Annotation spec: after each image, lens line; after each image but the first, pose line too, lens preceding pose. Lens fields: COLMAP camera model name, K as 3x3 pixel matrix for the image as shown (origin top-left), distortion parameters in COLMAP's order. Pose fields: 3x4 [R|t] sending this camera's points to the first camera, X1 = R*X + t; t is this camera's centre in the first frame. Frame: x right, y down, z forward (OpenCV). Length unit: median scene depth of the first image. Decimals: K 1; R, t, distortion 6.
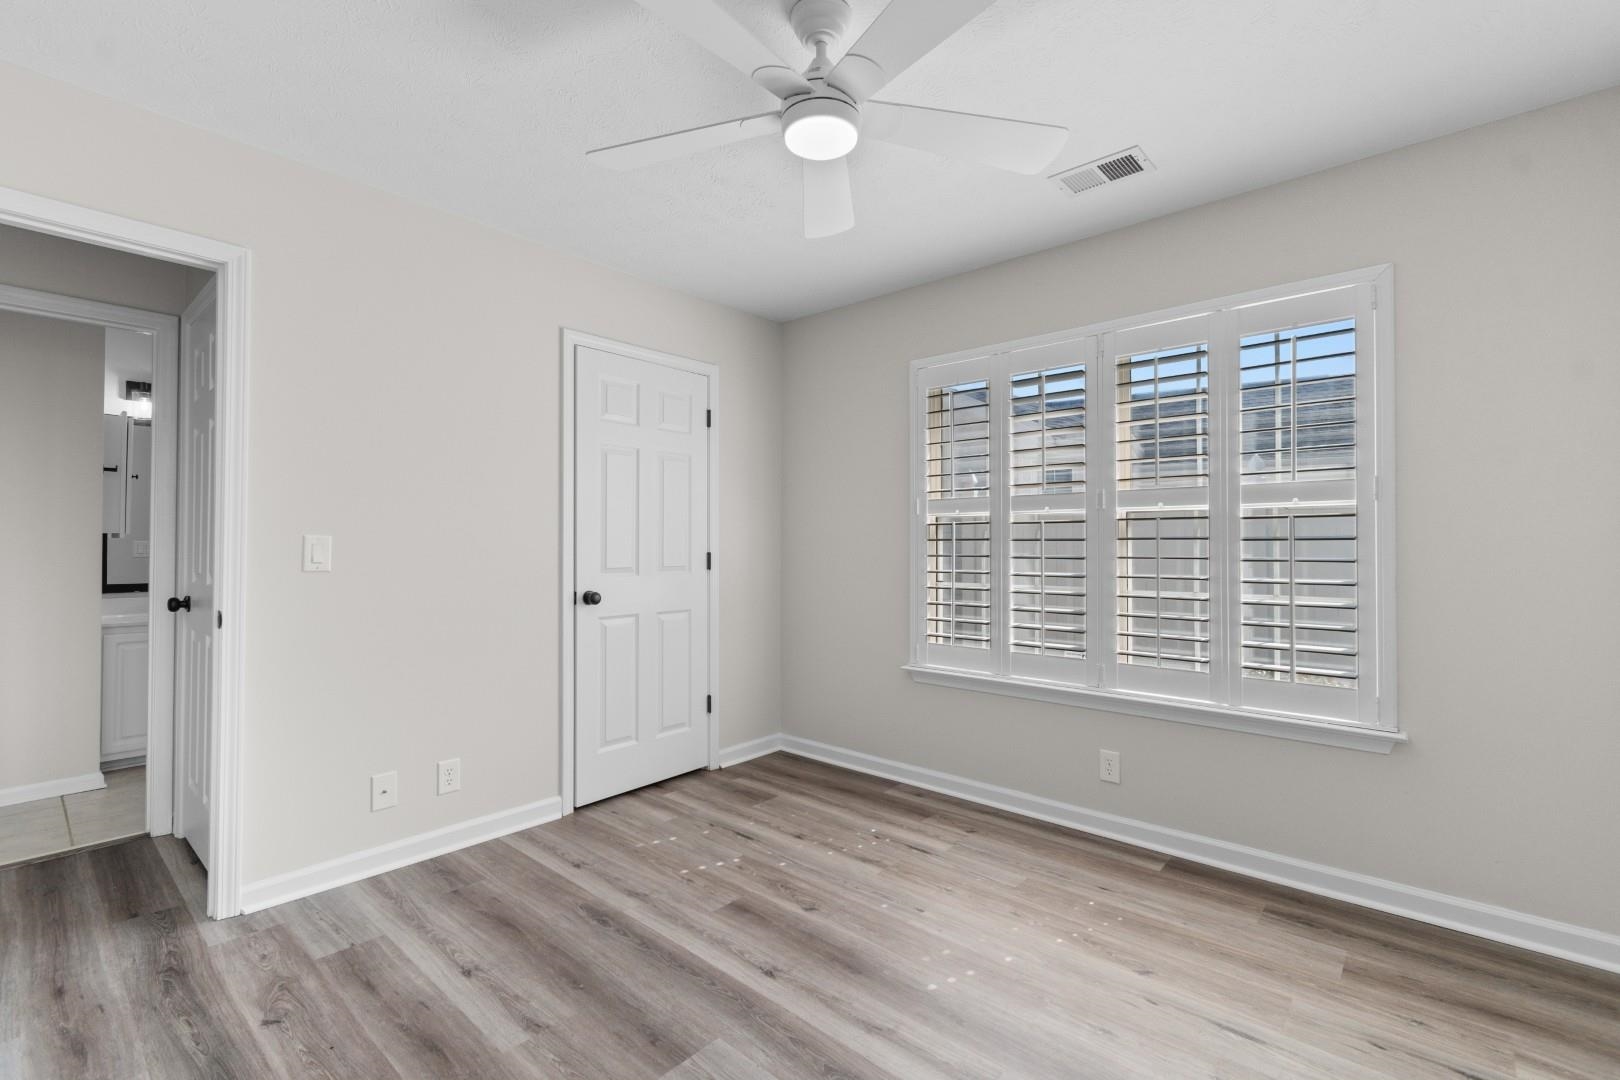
lens RADIAL K [[709.2, 0, 805.4], [0, 709.2, 546.5], [0, 0, 1]] dist [-0.002276, -0.000383]
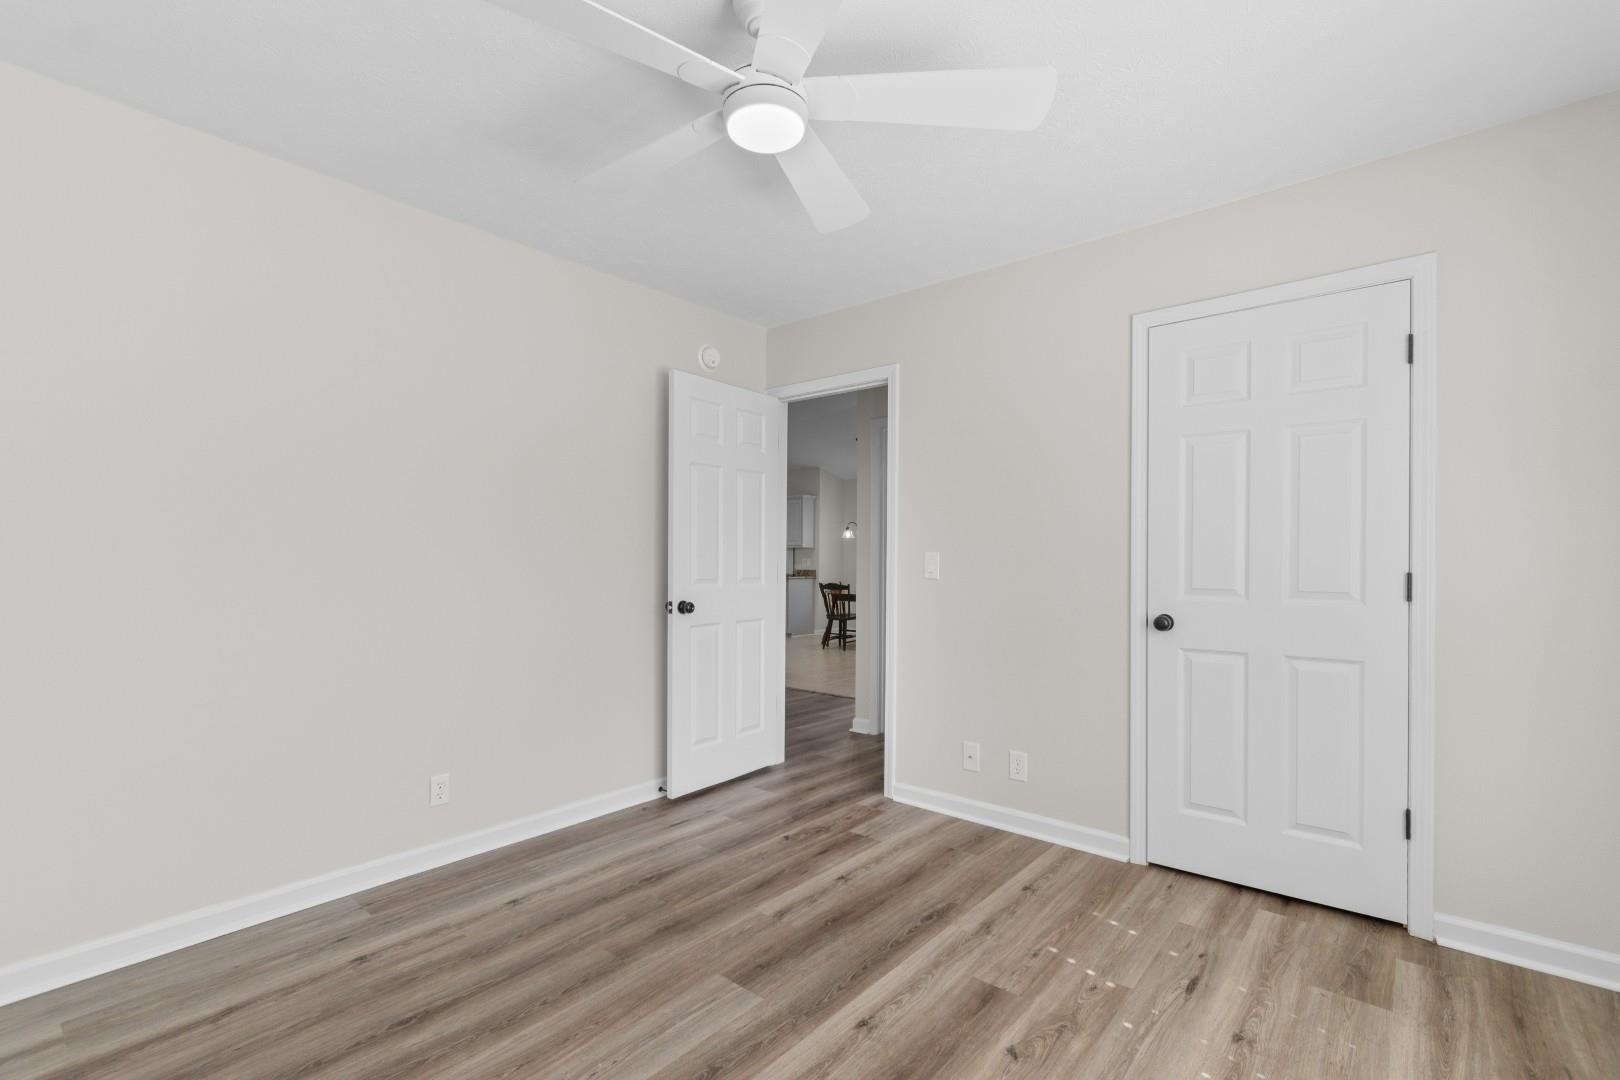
lens RADIAL K [[721.0, 0, 810.3], [0, 721.0, 556.7], [0, 0, 1]] dist [0.004800, -0.001393]
pose [[0.031305, -0.002234, -0.999507, 0.657707], [-0.007238, 0.999971, -0.002461, 0.000497], [0.999484, 0.007311, 0.031288, 0.668653]]
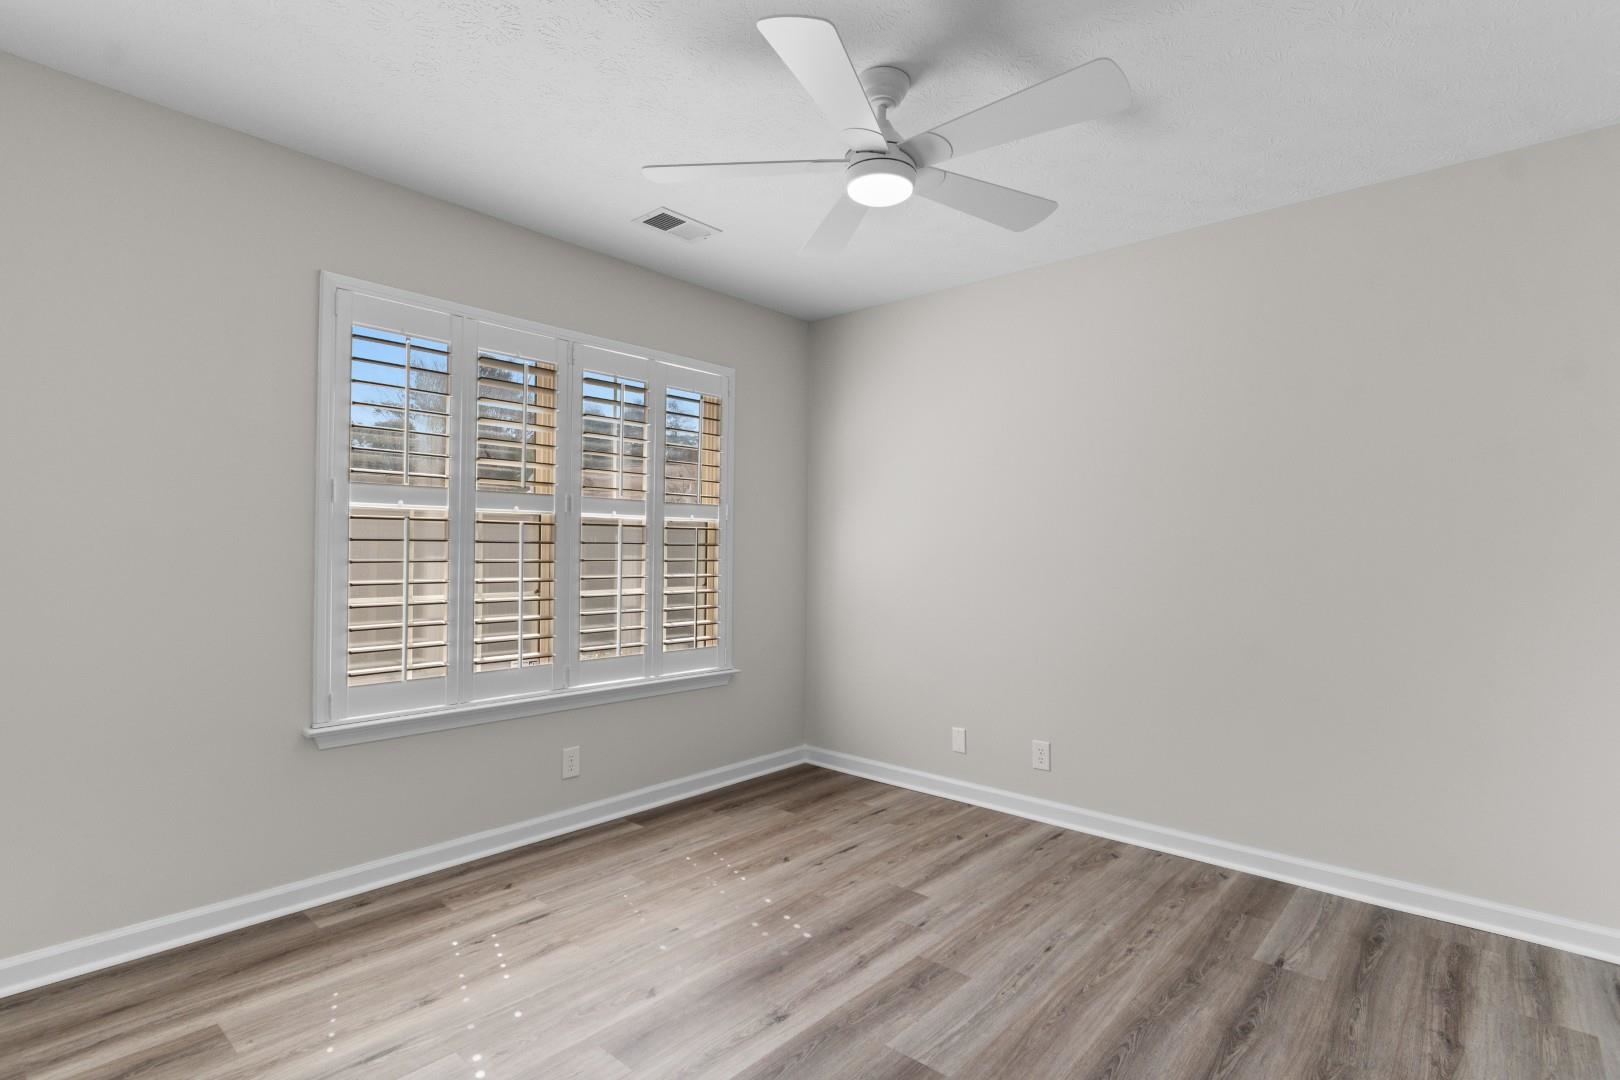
lens RADIAL K [[799.1, 0, 810.2], [0, 799.1, 549.5], [0, 0, 1]] dist [0.001449, -0.001126]
pose [[-0.008424, 0.000439, 0.999964, -0.807525], [-0.006127, 0.999981, -0.000491, -0.001975], [-0.999946, -0.006131, -0.008421, 0.725052]]
